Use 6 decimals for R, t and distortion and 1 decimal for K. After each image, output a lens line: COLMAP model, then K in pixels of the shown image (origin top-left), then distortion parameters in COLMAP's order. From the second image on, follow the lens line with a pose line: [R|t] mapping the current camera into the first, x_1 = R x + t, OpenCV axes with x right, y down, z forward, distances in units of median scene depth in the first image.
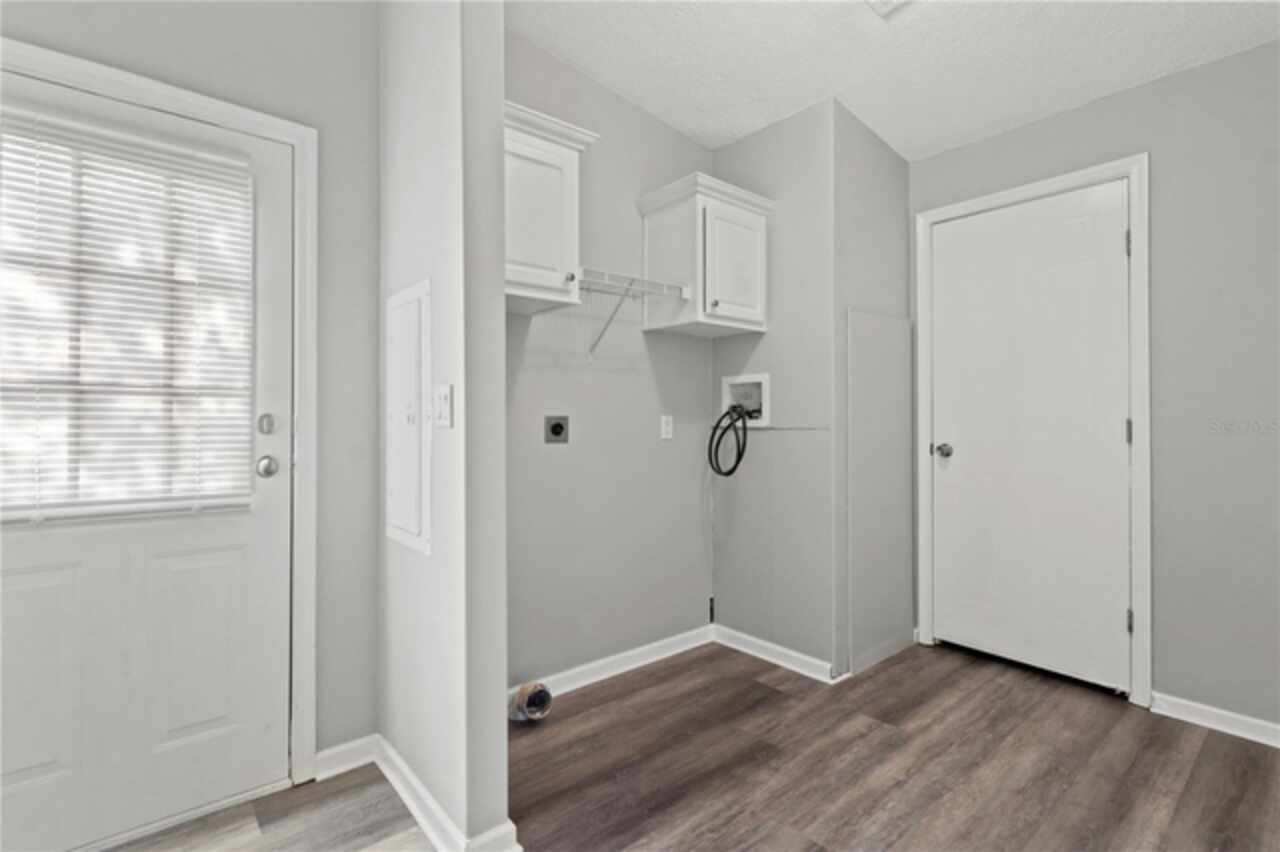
lens RADIAL K [[602.0, 0, 637.2], [0, 602.0, 419.0], [0, 0, 1]] dist [-0.000037, -0.000026]
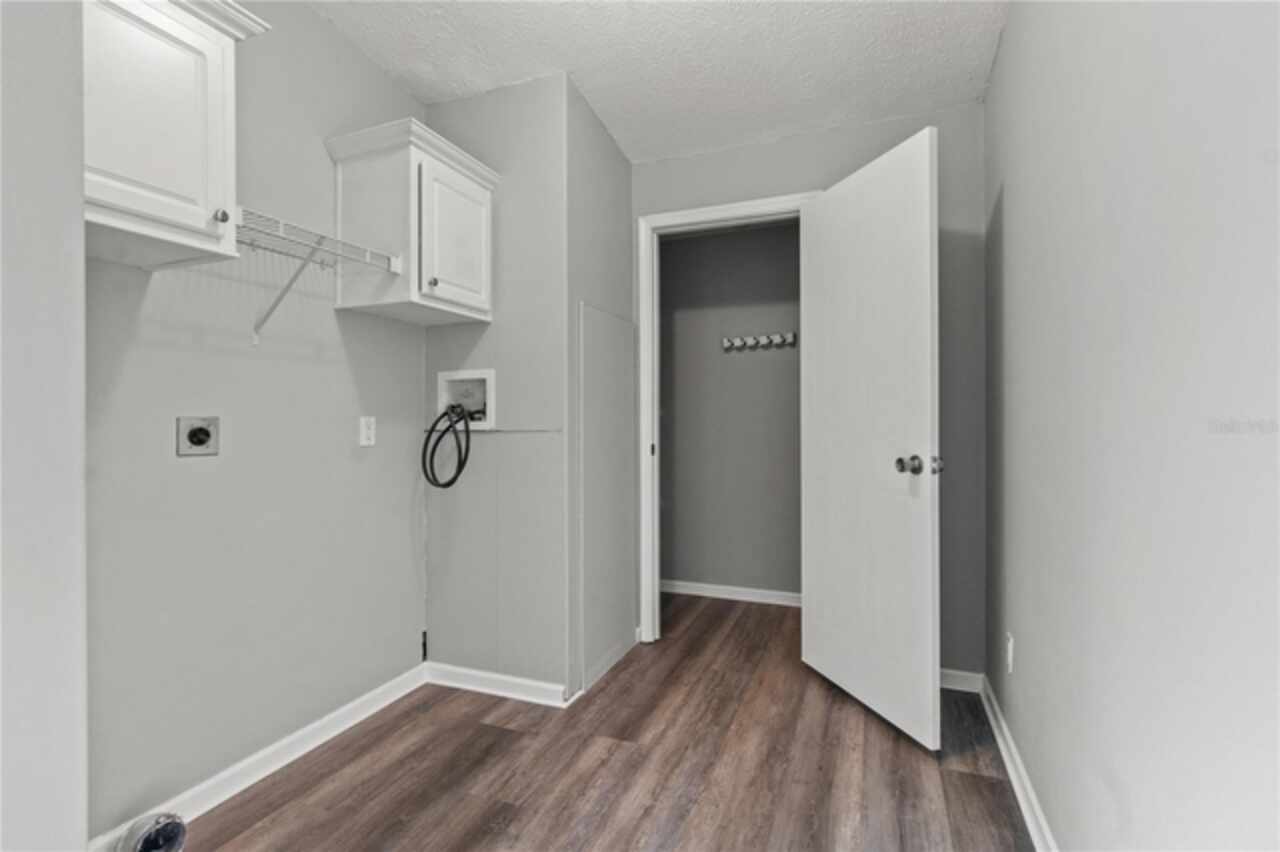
lens RADIAL K [[592.8, 0, 639.1], [0, 592.8, 417.1], [0, 0, 1]] dist [0.001700, 0.000240]
pose [[0.879151, 0.000750, 0.476543, -0.011151], [0.002296, 0.999980, -0.005811, 0.000485], [-0.476538, 0.006203, 0.879132, 0.145974]]
